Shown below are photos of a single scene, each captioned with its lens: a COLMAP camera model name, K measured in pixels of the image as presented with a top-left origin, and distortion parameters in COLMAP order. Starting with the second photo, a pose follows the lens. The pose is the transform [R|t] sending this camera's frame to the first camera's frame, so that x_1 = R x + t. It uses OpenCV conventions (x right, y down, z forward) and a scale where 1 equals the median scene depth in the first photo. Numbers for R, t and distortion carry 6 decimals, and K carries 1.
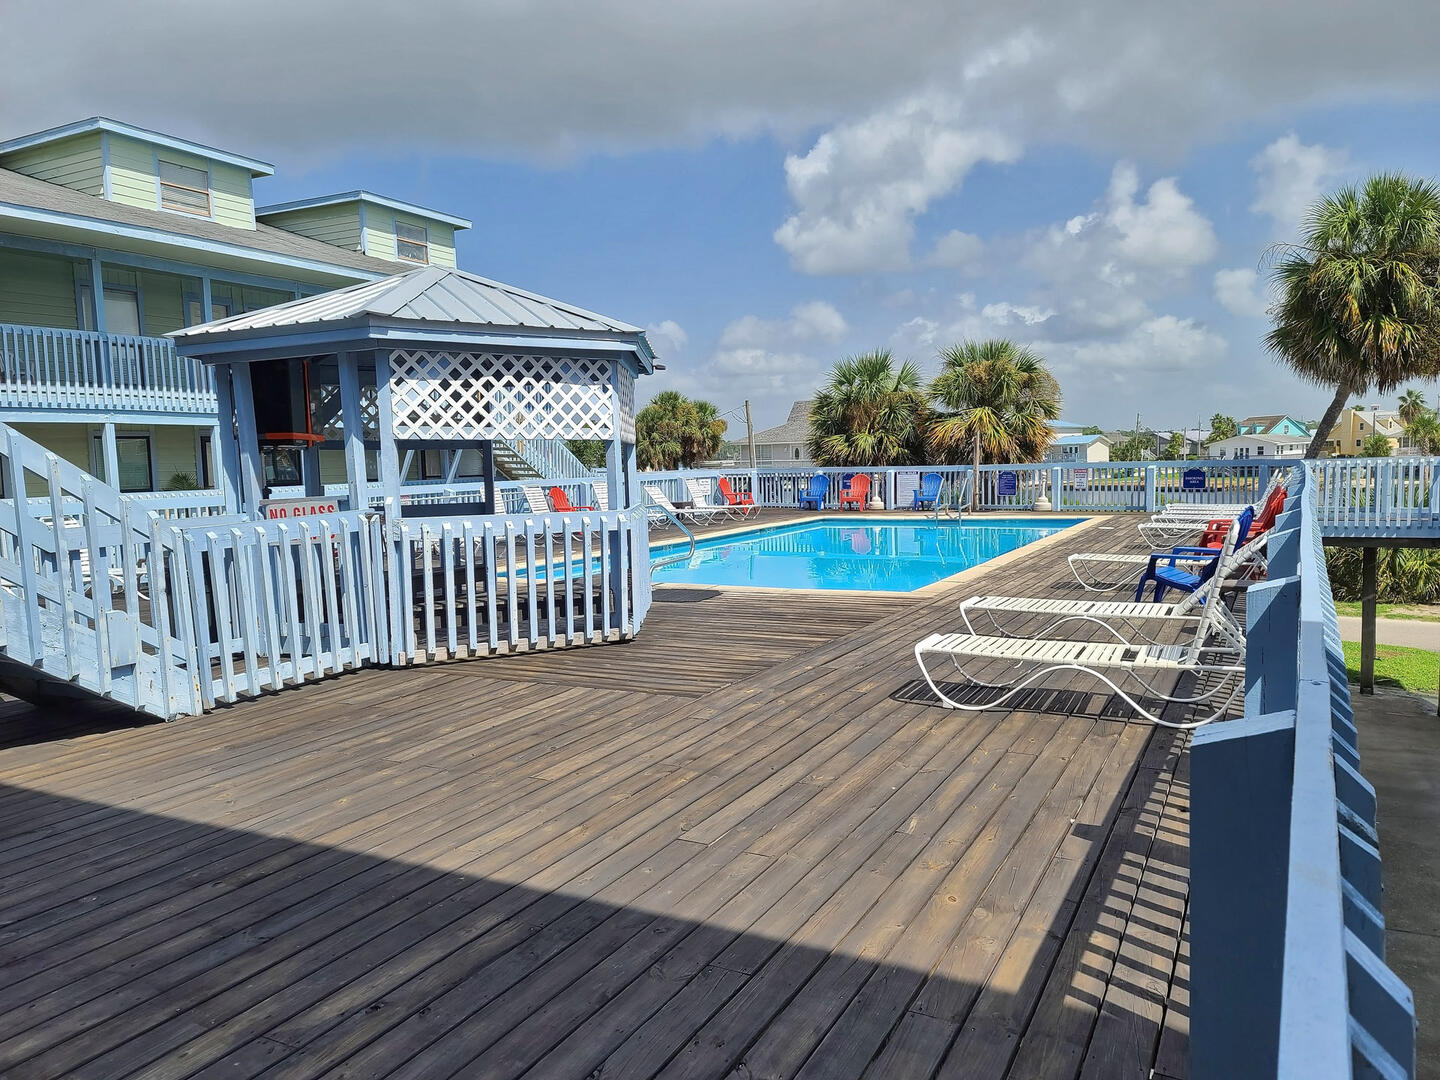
lens RADIAL K [[1035.4, 0, 720.0], [0, 1035.4, 540.0], [0, 0, 1]] dist [0.063713, -0.005348]
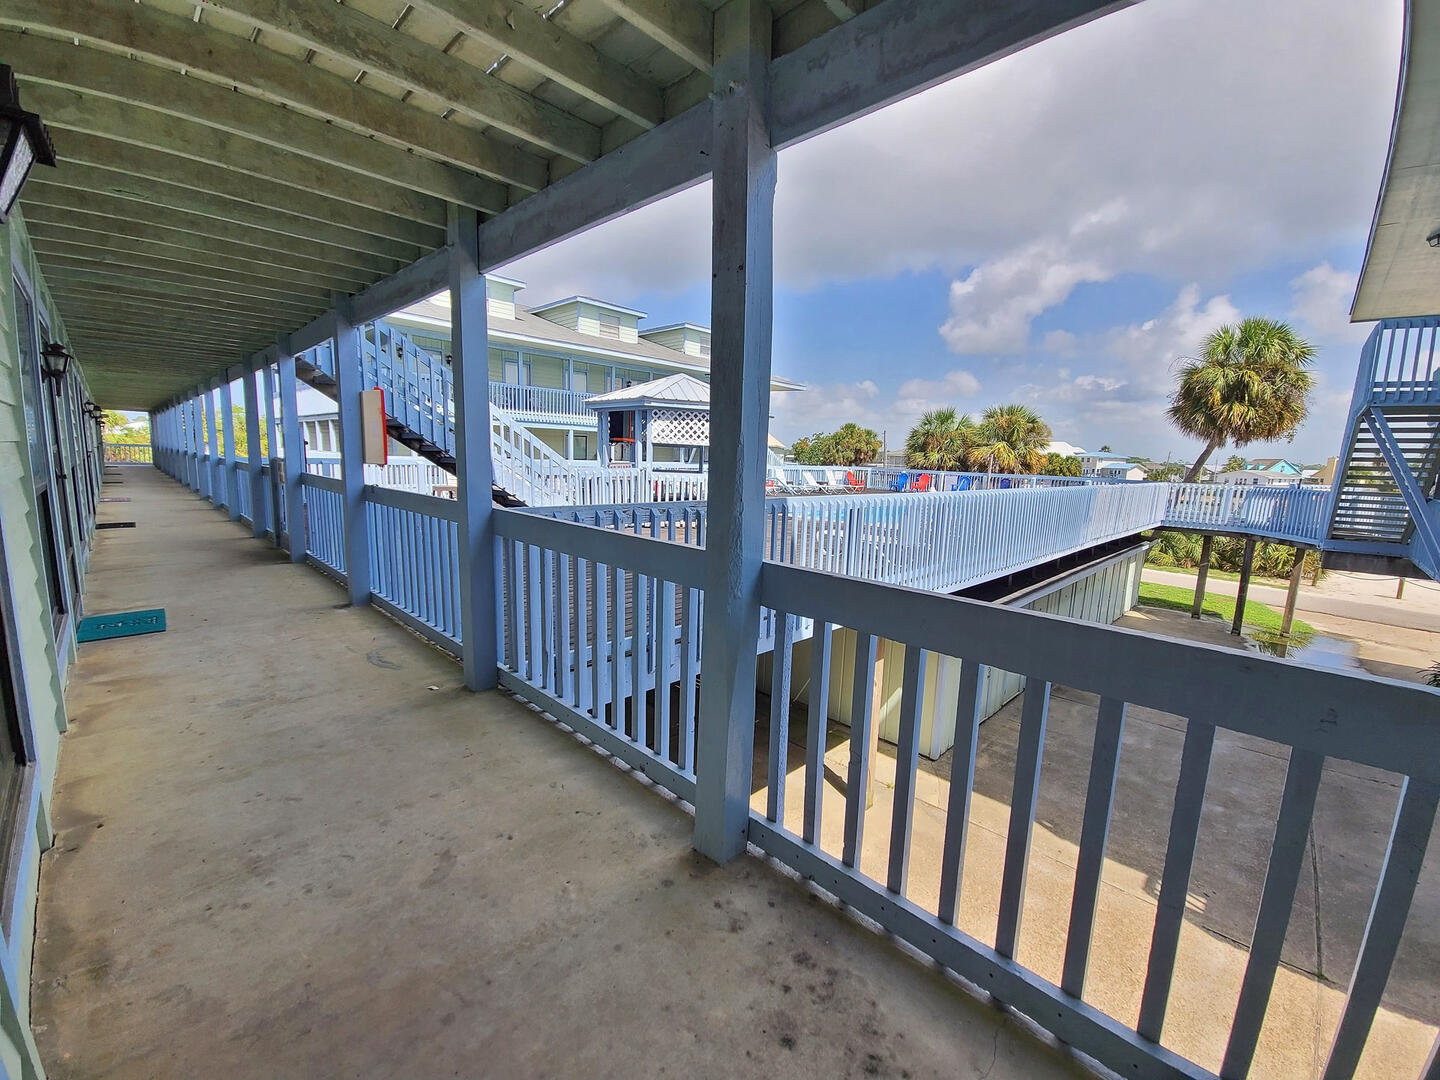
lens RADIAL K [[586.1, 0, 715.9], [0, 586.1, 542.7], [0, 0, 1]] dist [0.007853, -0.004483]
pose [[0.955082, 0.101238, -0.278514, 0.081102], [-0.082994, 0.993605, 0.076564, 0.008663], [0.284484, -0.050010, 0.957375, -0.116006]]
